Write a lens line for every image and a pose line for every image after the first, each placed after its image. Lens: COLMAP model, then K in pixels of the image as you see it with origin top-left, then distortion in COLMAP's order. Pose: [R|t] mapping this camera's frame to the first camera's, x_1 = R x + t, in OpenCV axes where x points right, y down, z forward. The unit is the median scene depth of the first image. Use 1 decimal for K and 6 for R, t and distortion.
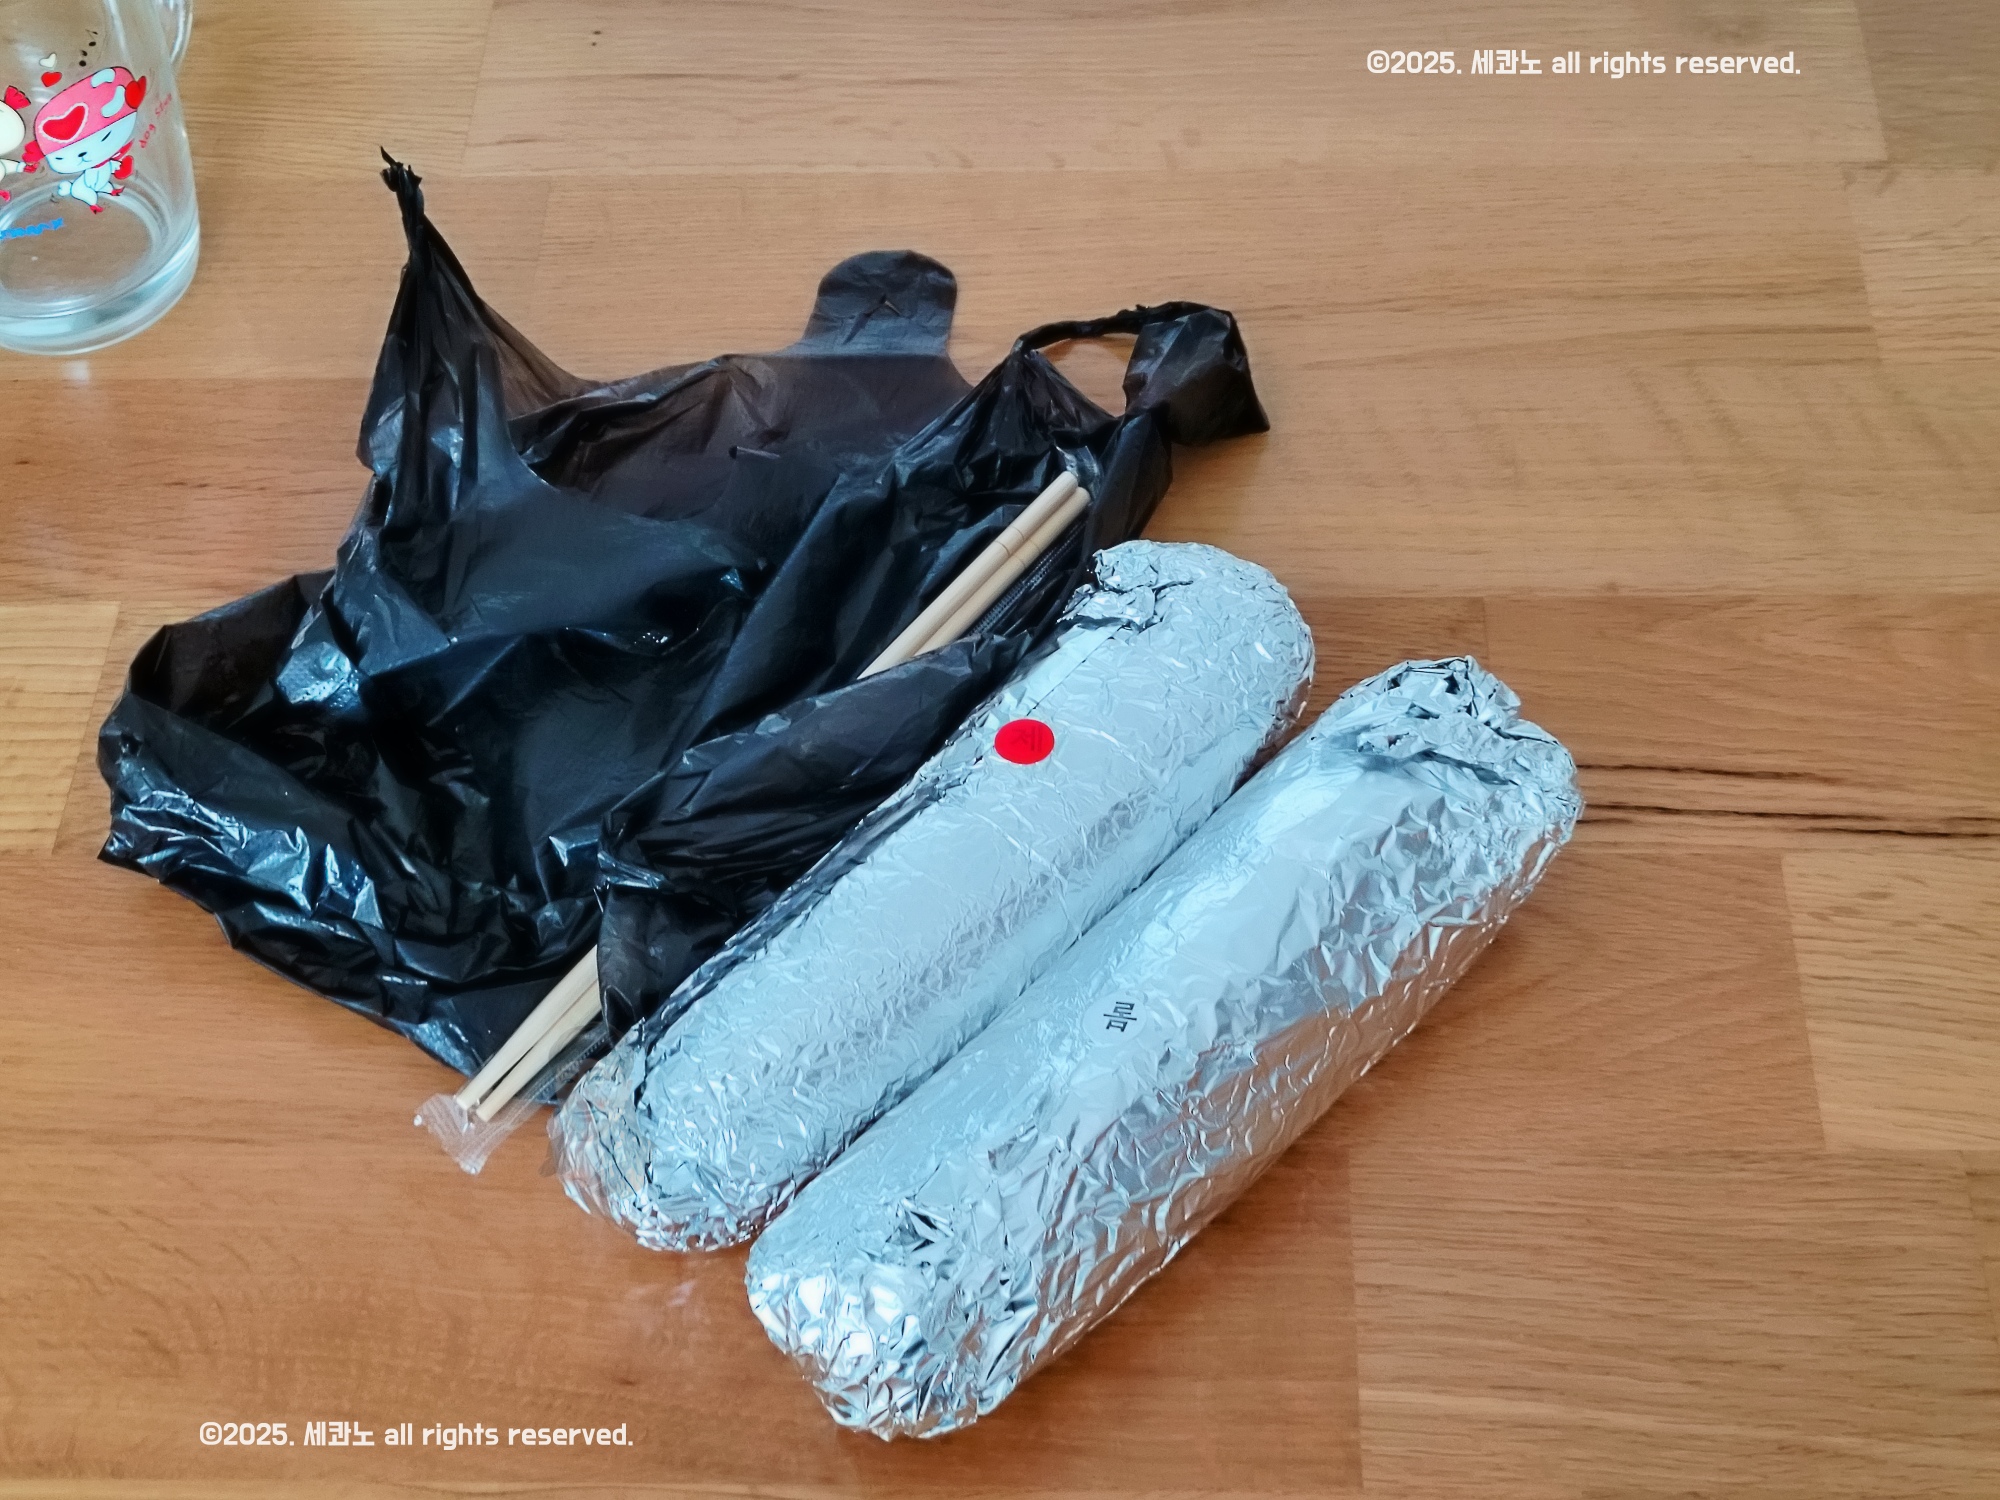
lens RADIAL K [[1648.7, 0, 1001.1], [0, 1648.7, 751.0], [0, 0, 1]] dist [0.003505, -0.001663]
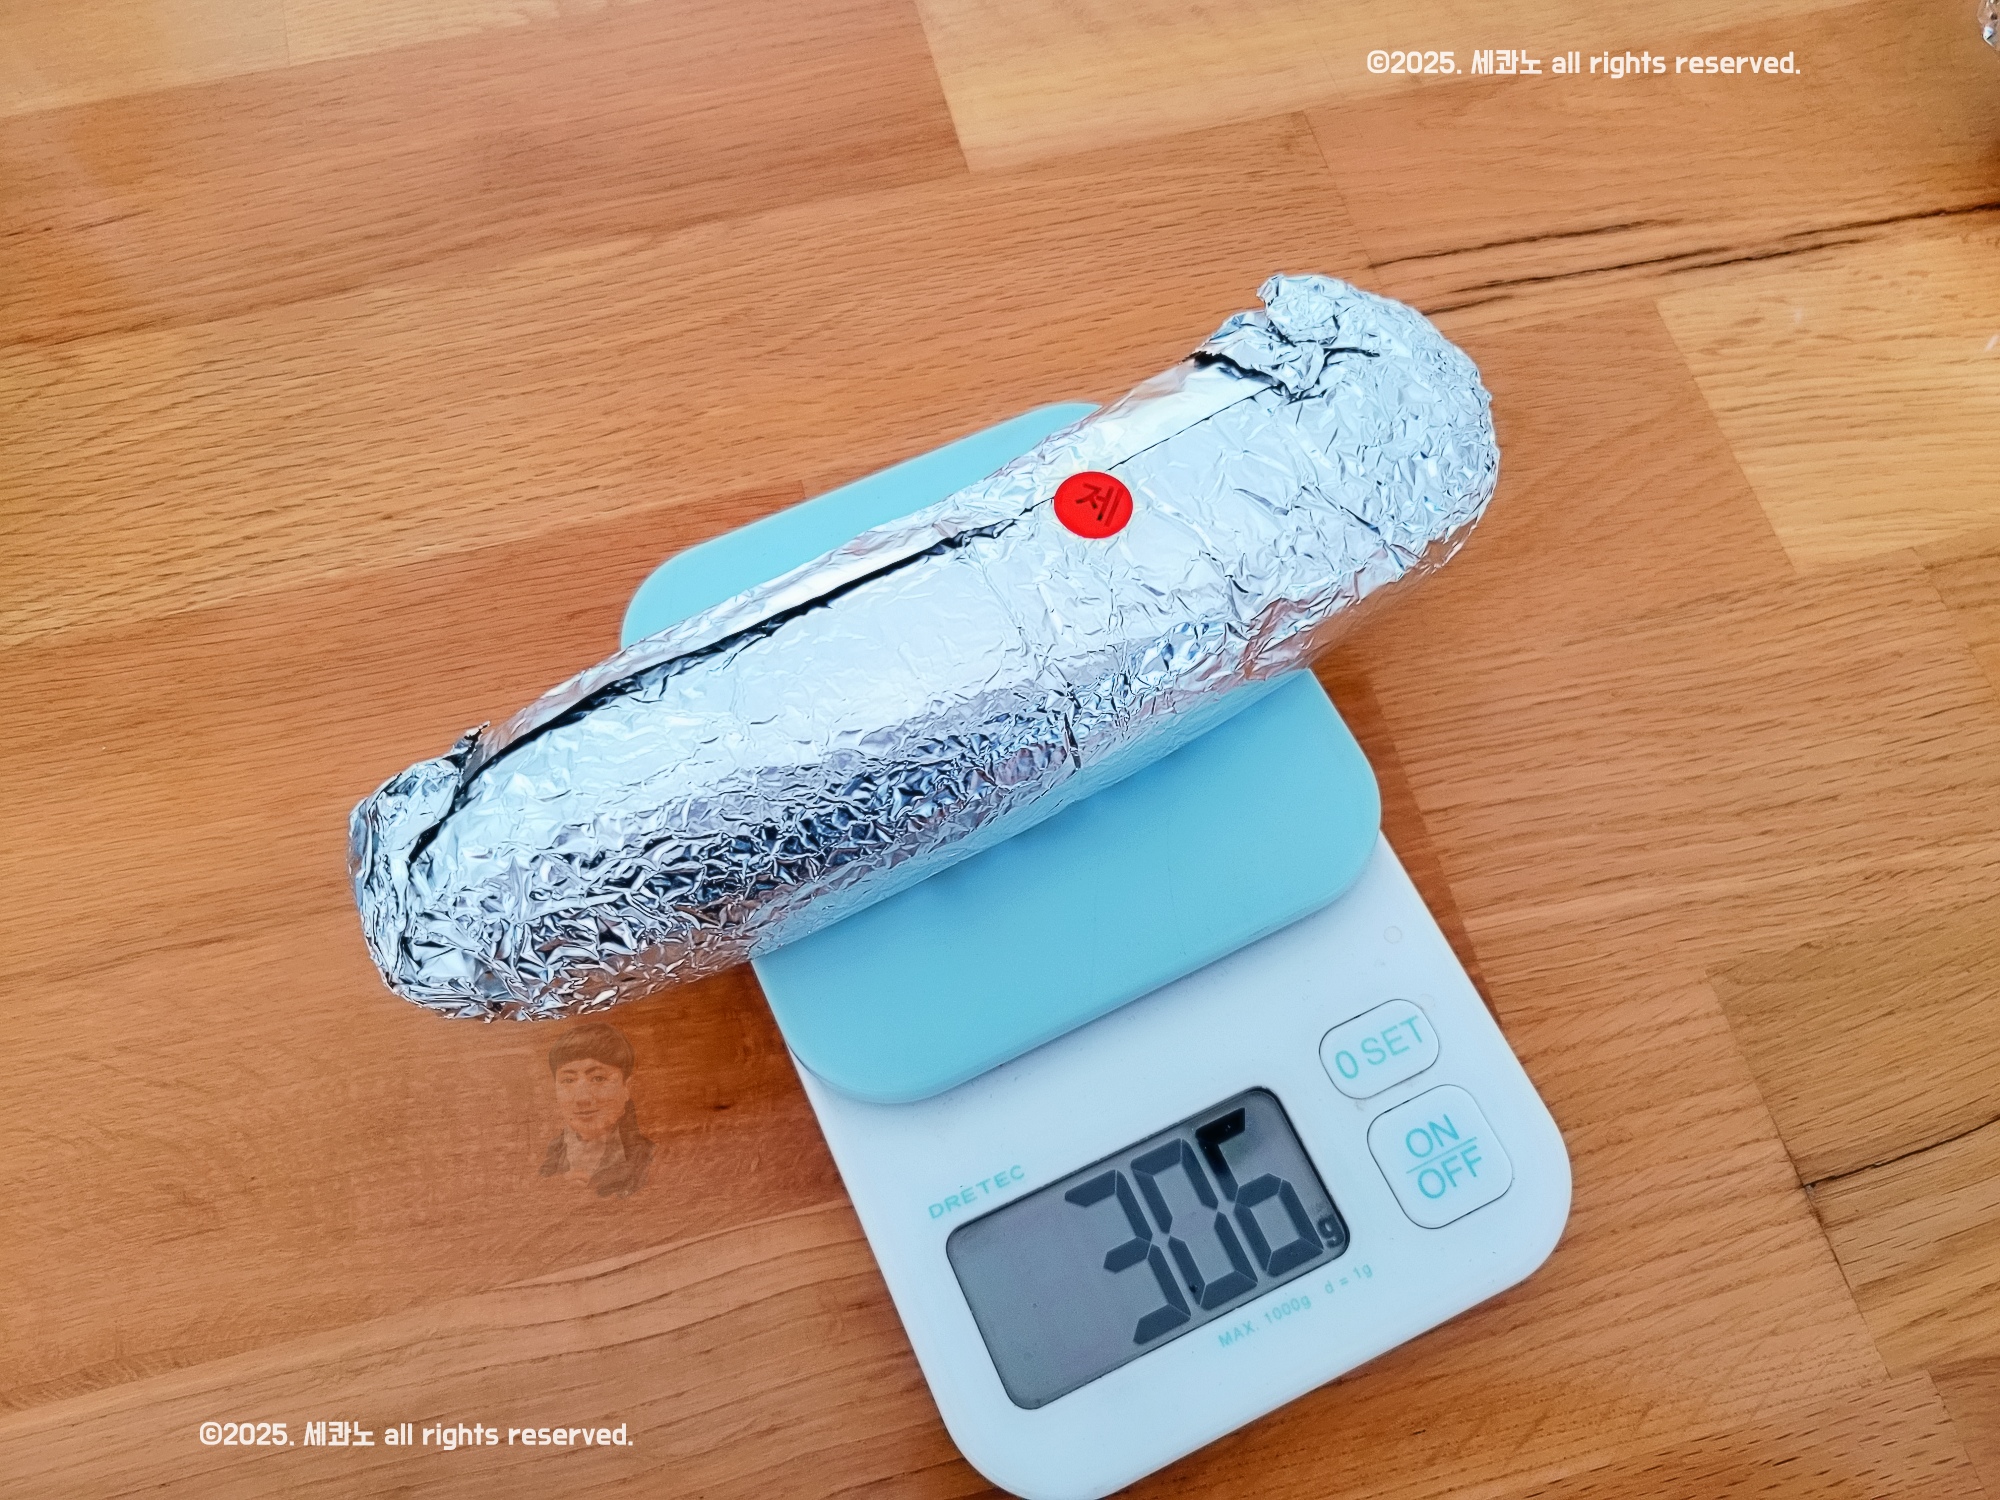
lens RADIAL K [[1520.6, 0, 998.8], [0, 1520.6, 749.8], [0, 0, 1]] dist [-0.016502, 0.005598]
pose [[0.976490, -0.212935, 0.033561, -0.034042], [0.197347, 0.945707, 0.258251, 0.007467], [-0.086730, -0.245556, 0.965495, 0.122705]]
